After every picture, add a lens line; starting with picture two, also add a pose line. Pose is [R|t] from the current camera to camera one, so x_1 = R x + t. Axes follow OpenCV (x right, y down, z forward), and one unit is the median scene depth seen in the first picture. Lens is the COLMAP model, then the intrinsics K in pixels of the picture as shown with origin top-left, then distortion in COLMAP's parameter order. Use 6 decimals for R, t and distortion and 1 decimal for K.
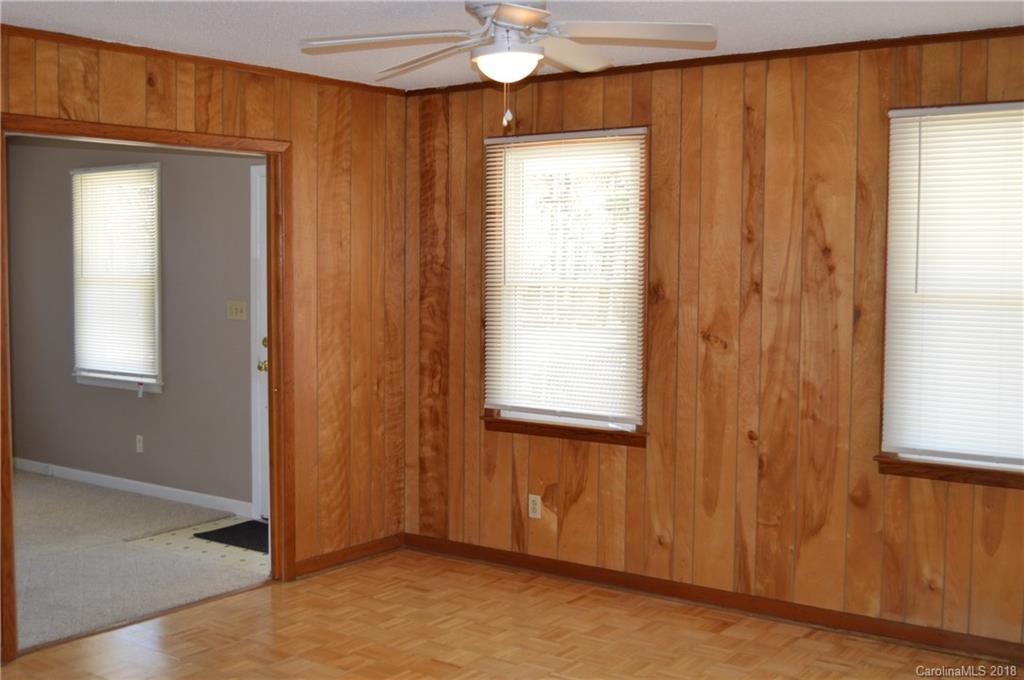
lens RADIAL K [[1158.4, 0, 512.6], [0, 1158.4, 337.8], [0, 0, 1]] dist [-0.062311, 0.000000]
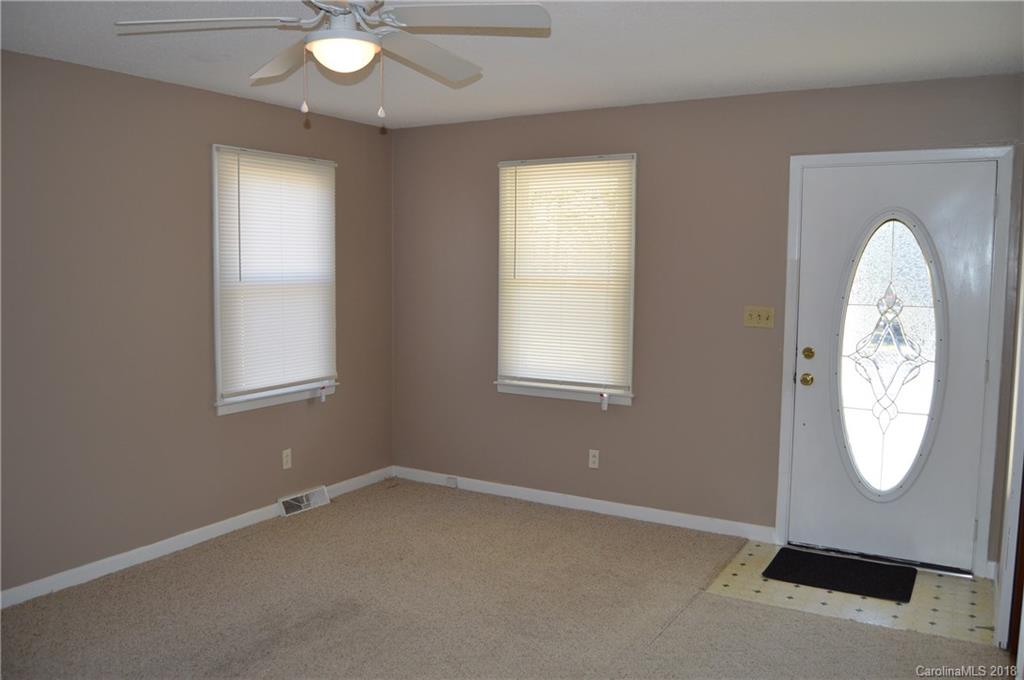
lens RADIAL K [[876.1, 0, 516.2], [0, 876.1, 347.1], [0, 0, 1]] dist [0.005887, -0.001368]
pose [[0.997486, -0.006243, 0.070587, -0.435856], [0.003989, 0.999479, 0.032023, -0.020890], [-0.070751, -0.031661, 0.996991, 0.300940]]
